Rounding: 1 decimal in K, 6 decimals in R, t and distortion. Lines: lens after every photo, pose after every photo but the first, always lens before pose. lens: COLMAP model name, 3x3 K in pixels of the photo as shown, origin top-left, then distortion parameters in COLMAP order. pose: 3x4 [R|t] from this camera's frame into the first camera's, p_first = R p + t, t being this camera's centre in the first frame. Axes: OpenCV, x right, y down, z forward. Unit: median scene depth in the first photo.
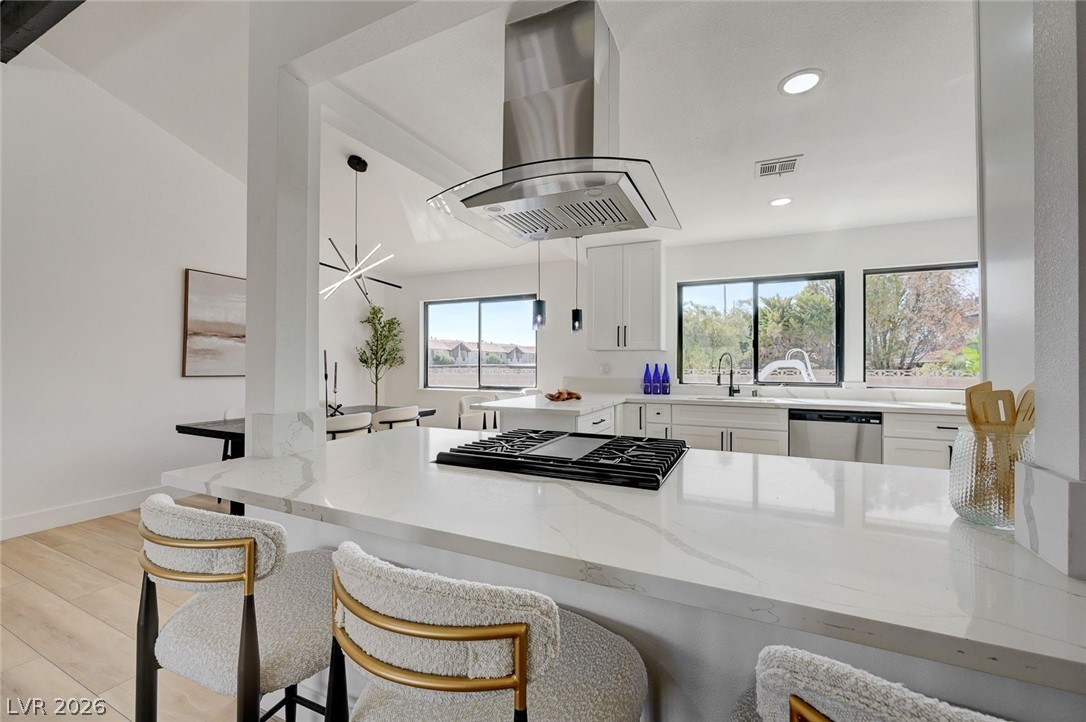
lens RADIAL K [[429.9, 0, 550.0], [0, 429.9, 363.9], [0, 0, 1]] dist [0.001530, 0.000059]
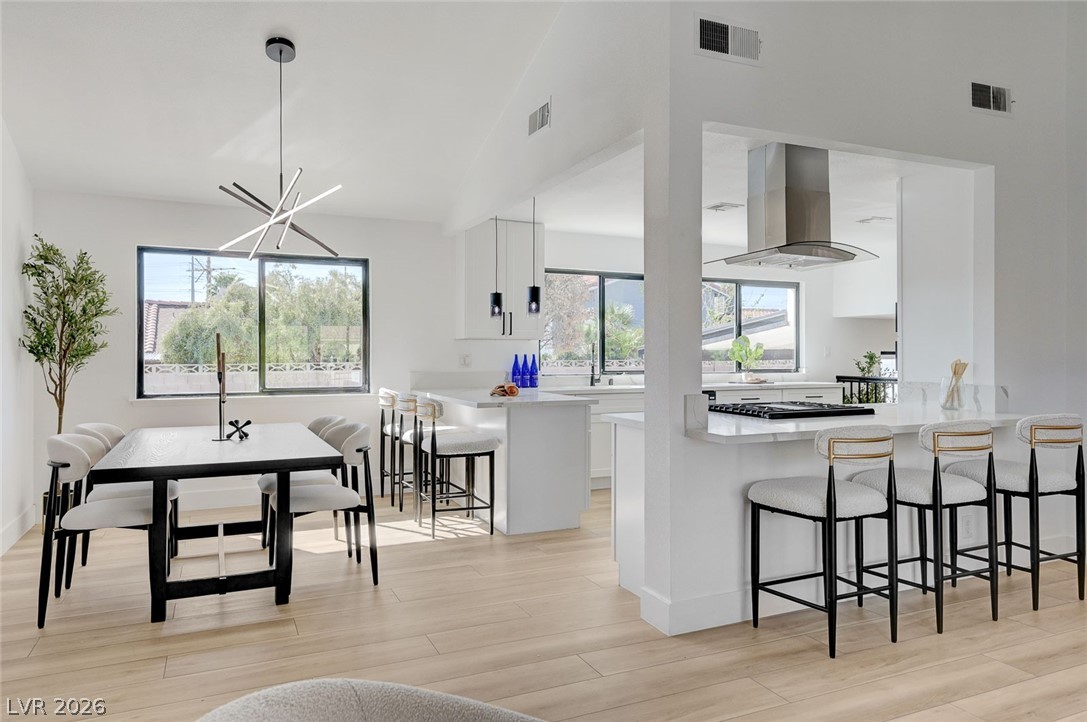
lens RADIAL K [[682.5, 0, 543.5], [0, 682.5, 361.0], [0, 0, 1]] dist [0.001264, 0.000183]
pose [[0.654385, -0.009376, 0.756103, -0.837159], [0.002650, 0.999945, 0.010107, -0.000950], [-0.756157, -0.004610, 0.654374, 0.015625]]
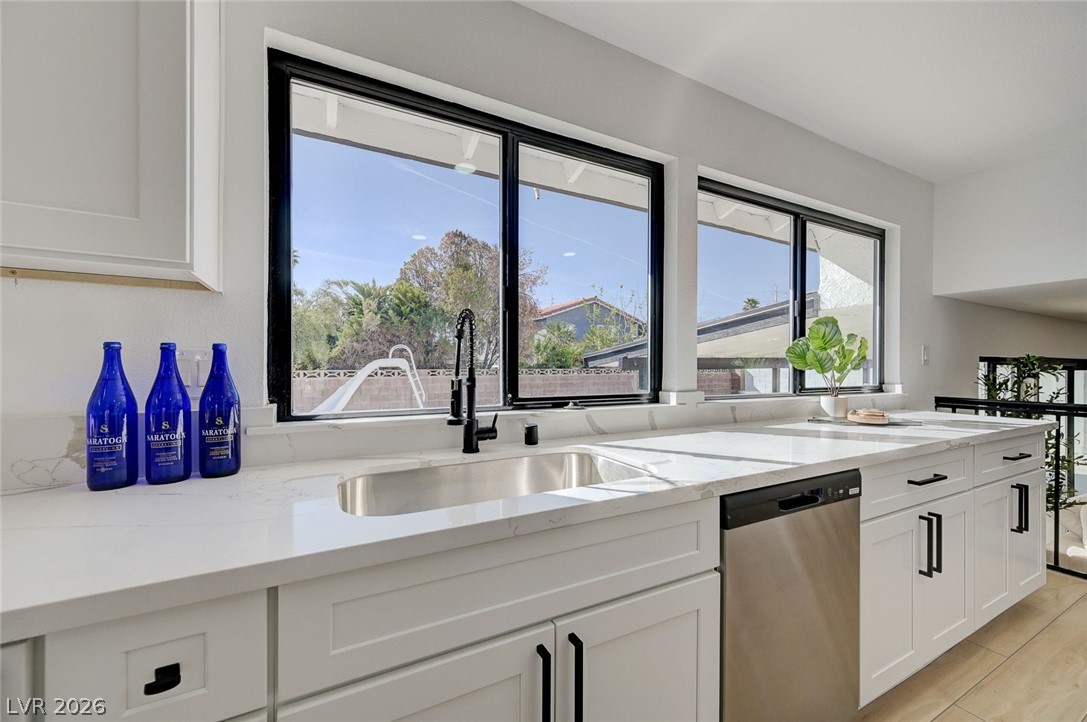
lens RADIAL K [[430.3, 0, 550.5], [0, 430.3, 363.9], [0, 0, 1]] dist [0.001530, 0.000059]
pose [[0.593816, 0.002234, 0.804598, 0.187617], [-0.000354, 0.999997, -0.002515, 0.010781], [-0.804601, 0.001209, 0.593815, 0.714514]]
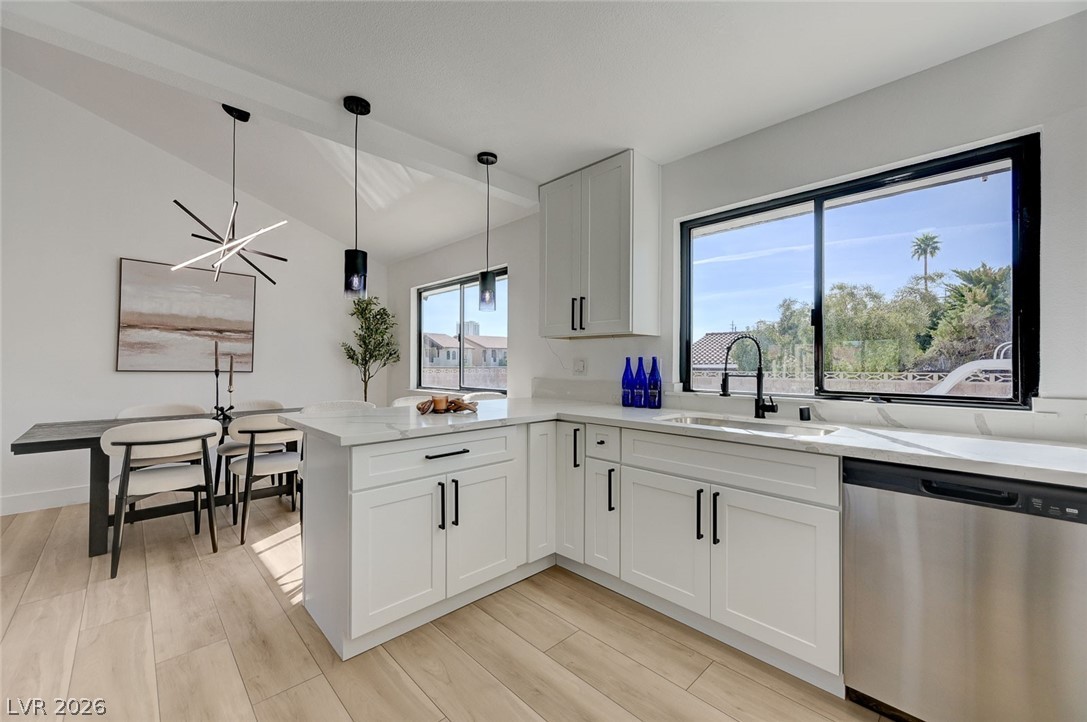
lens RADIAL K [[424.7, 0, 544.3], [0, 424.7, 362.7], [0, 0, 1]] dist [0.007095, -0.000064]
pose [[0.940440, 0.002089, -0.339952, 0.327007], [-0.004528, 0.999969, -0.006383, 0.011710], [0.339929, 0.007542, 0.940421, 0.389892]]
